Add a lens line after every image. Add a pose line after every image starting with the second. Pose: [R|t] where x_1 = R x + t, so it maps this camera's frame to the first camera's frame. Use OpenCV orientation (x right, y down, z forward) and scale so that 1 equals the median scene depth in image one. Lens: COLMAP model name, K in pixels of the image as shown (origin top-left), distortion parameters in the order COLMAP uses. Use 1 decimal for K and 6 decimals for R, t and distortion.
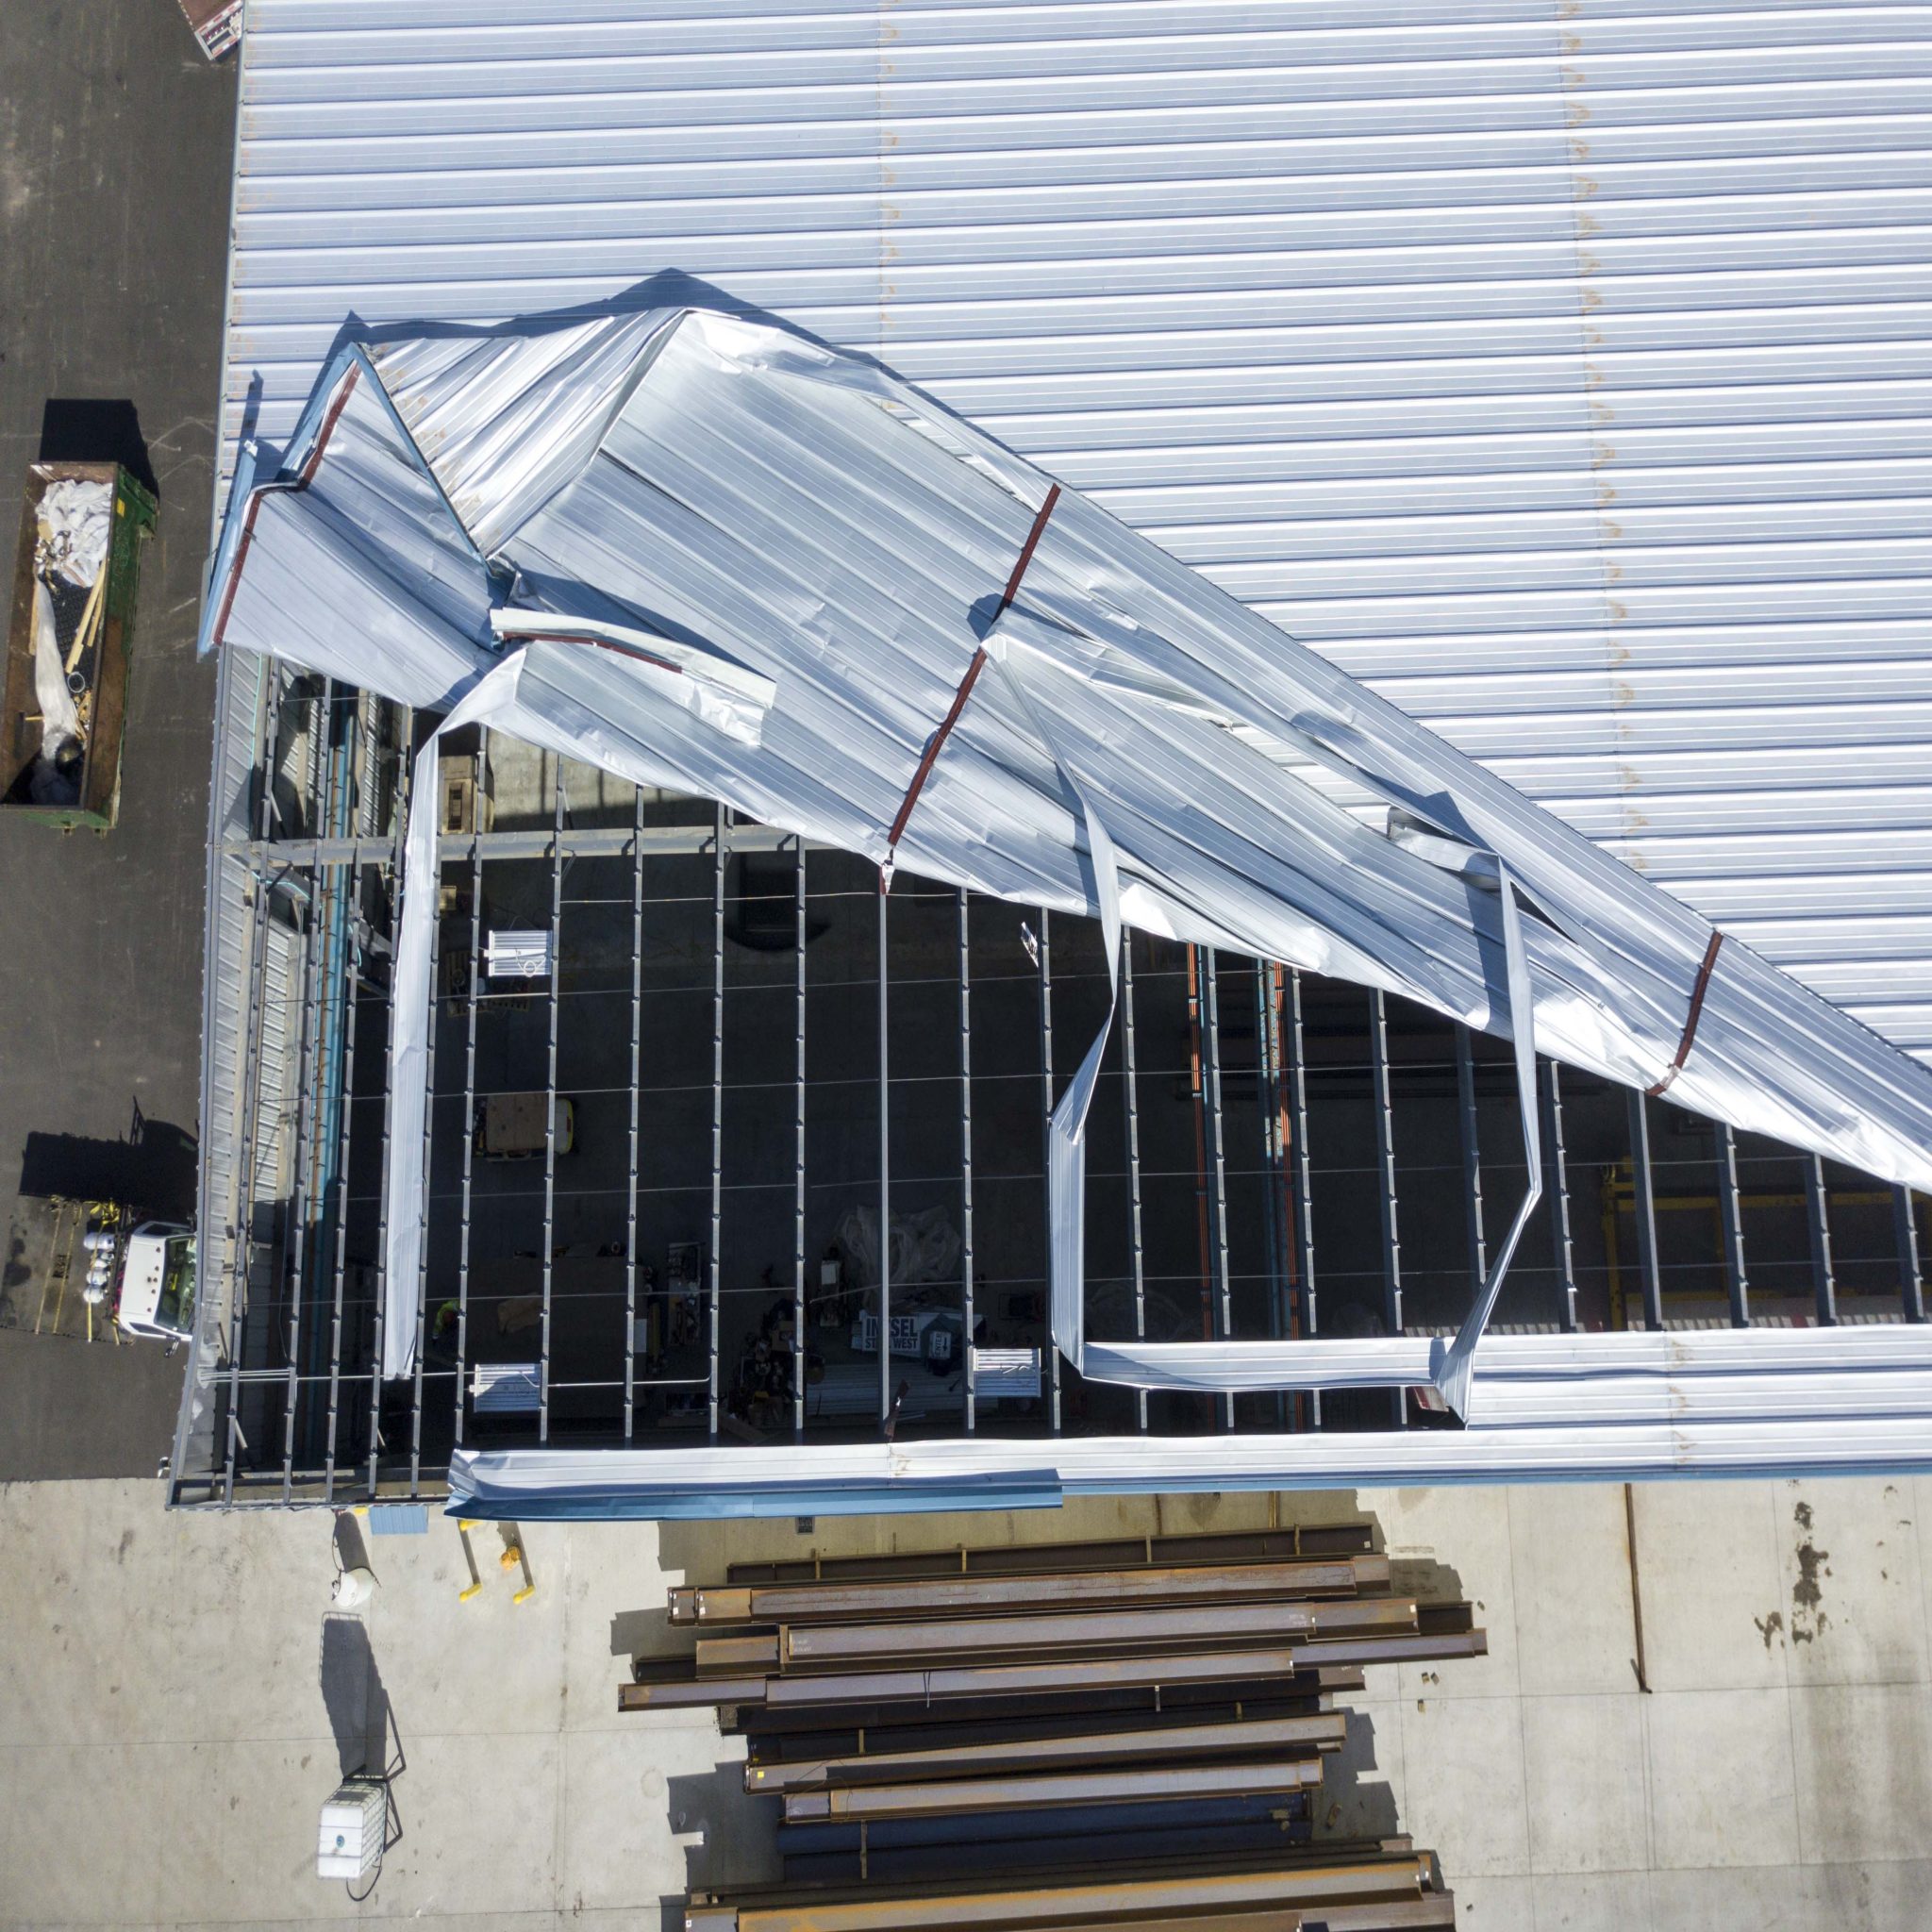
lens RADIAL K [[1984.0, 0, 929.9], [0, 1984.0, 968.7], [0, 0, 1]] dist [0.024776, -0.046456]
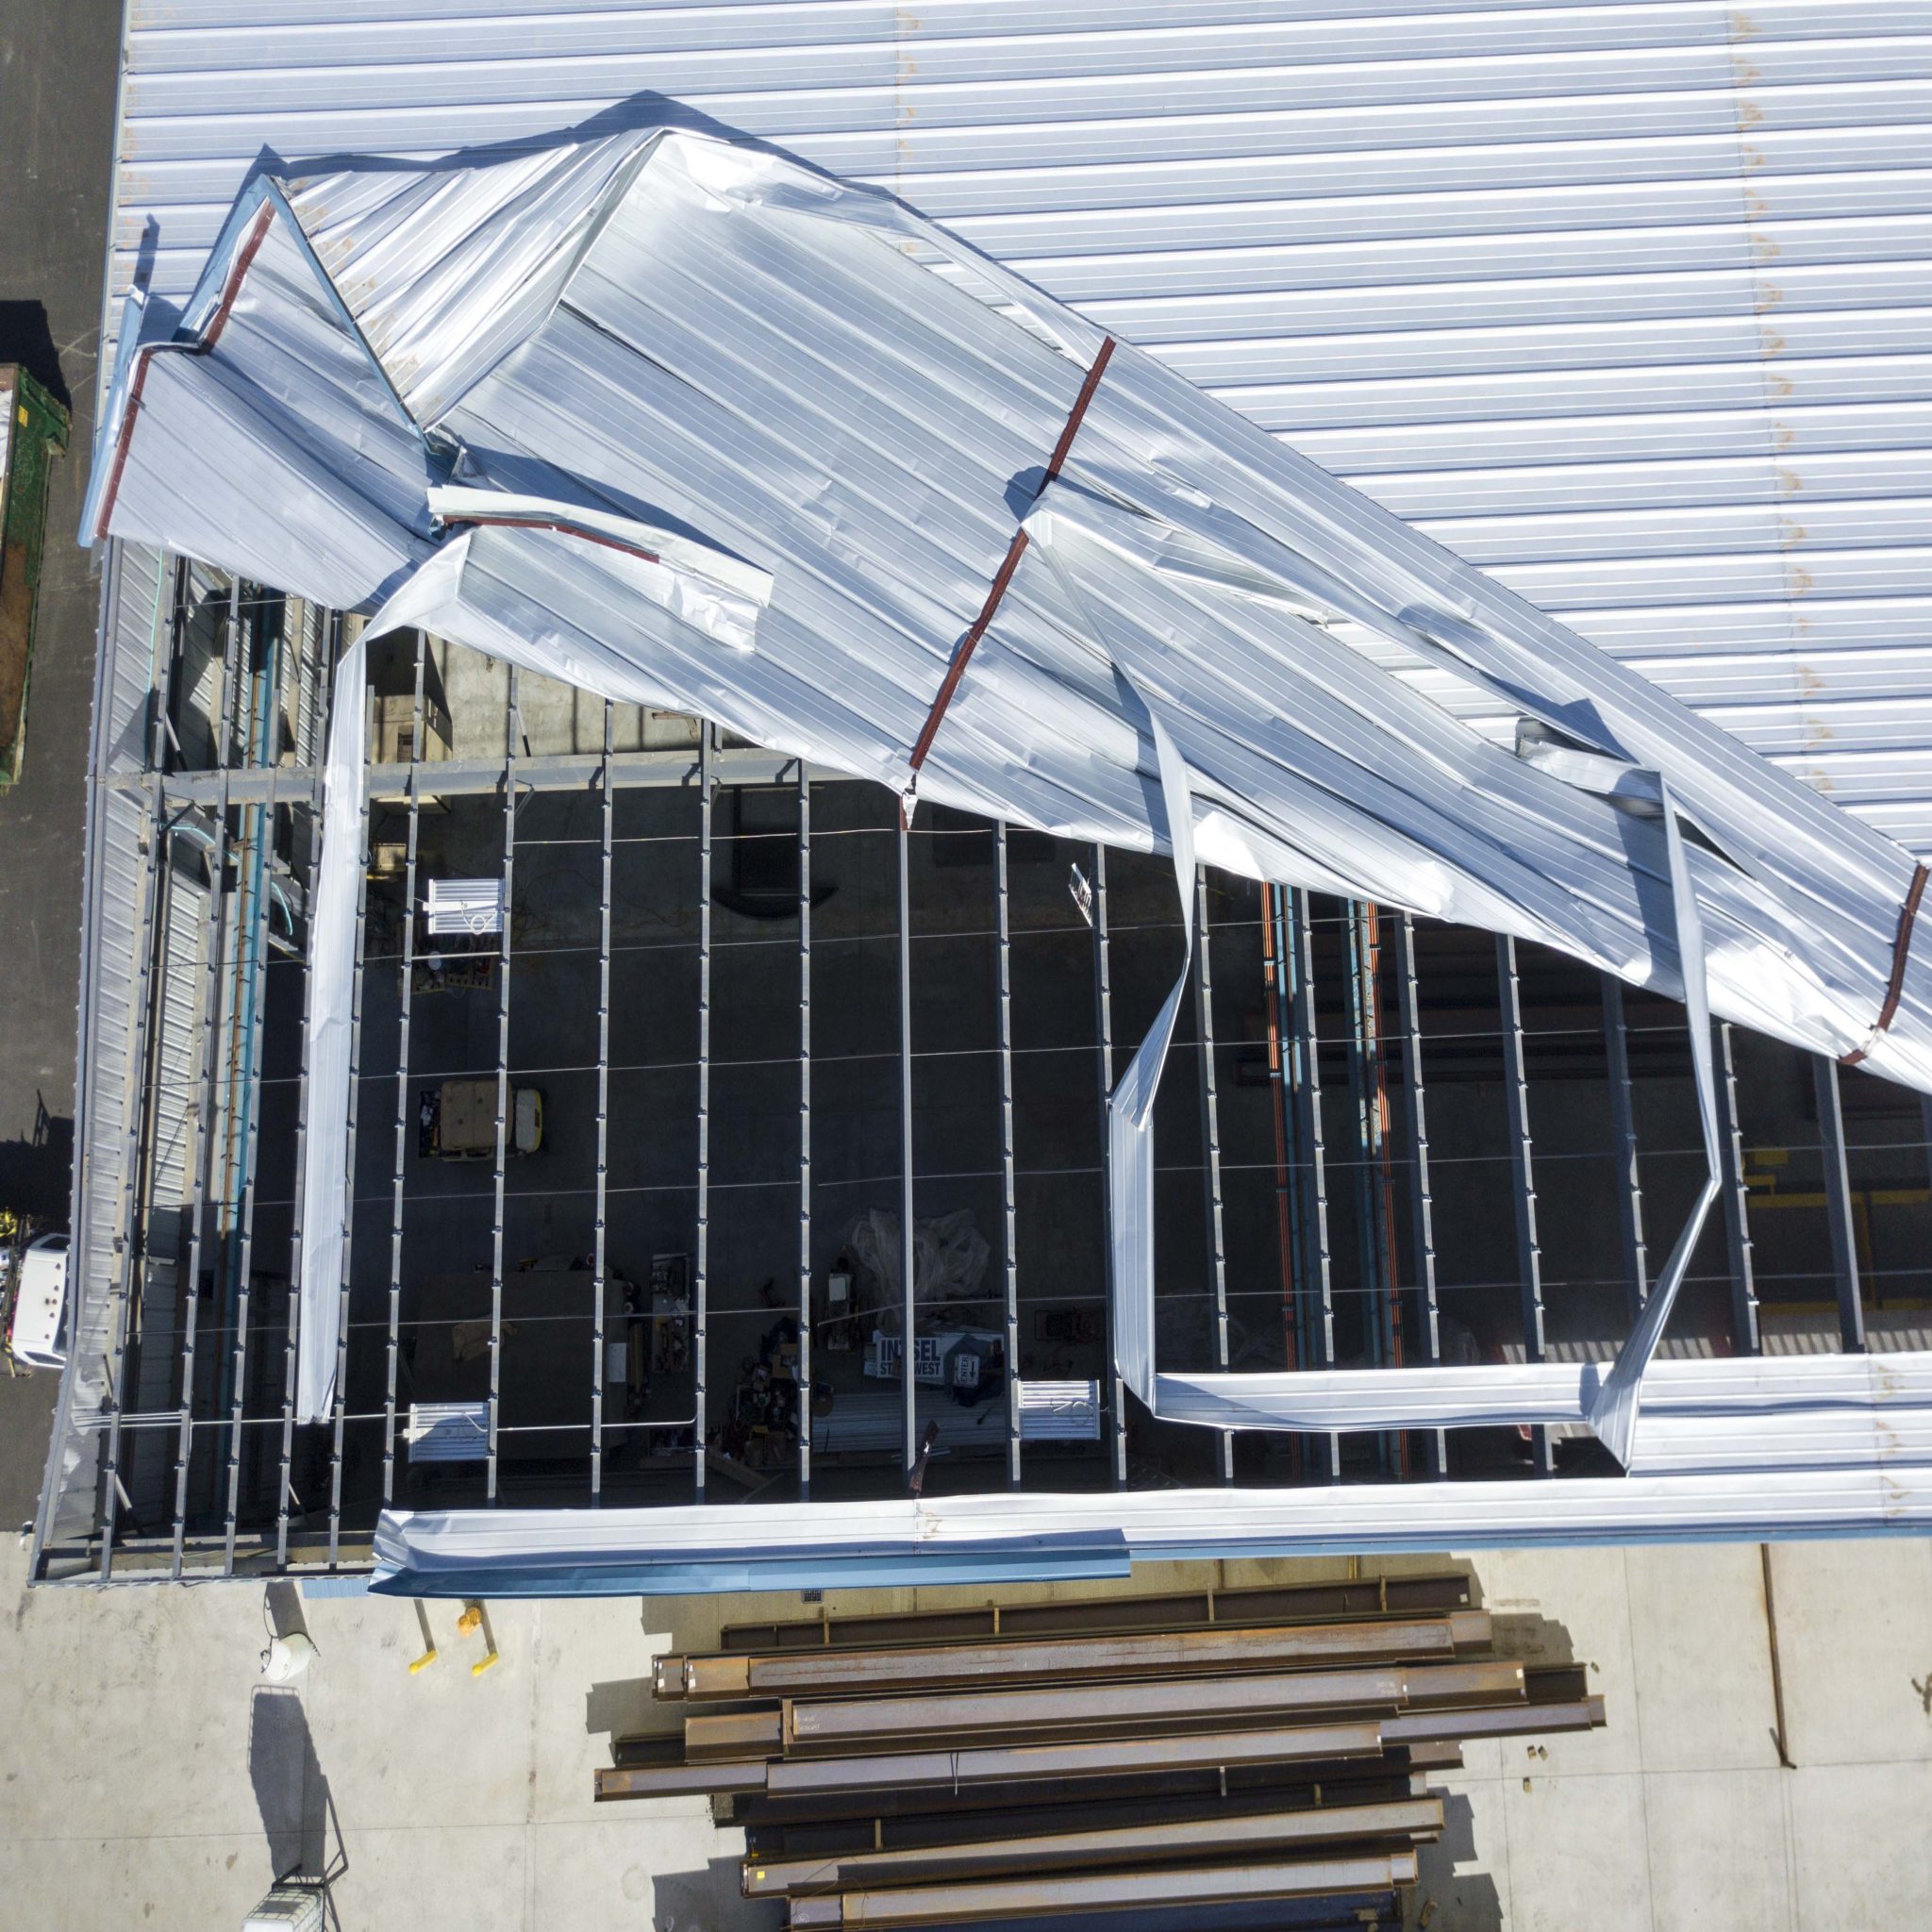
lens RADIAL K [[1968.5, 0, 958.9], [0, 1968.5, 958.5], [0, 0, 1]] dist [0.000189, 0.002240]
pose [[0.999868, -0.004851, 0.015501, -0.013477], [0.005030, 0.999921, -0.011543, 0.025171], [-0.015444, 0.011619, 0.999813, 0.178273]]
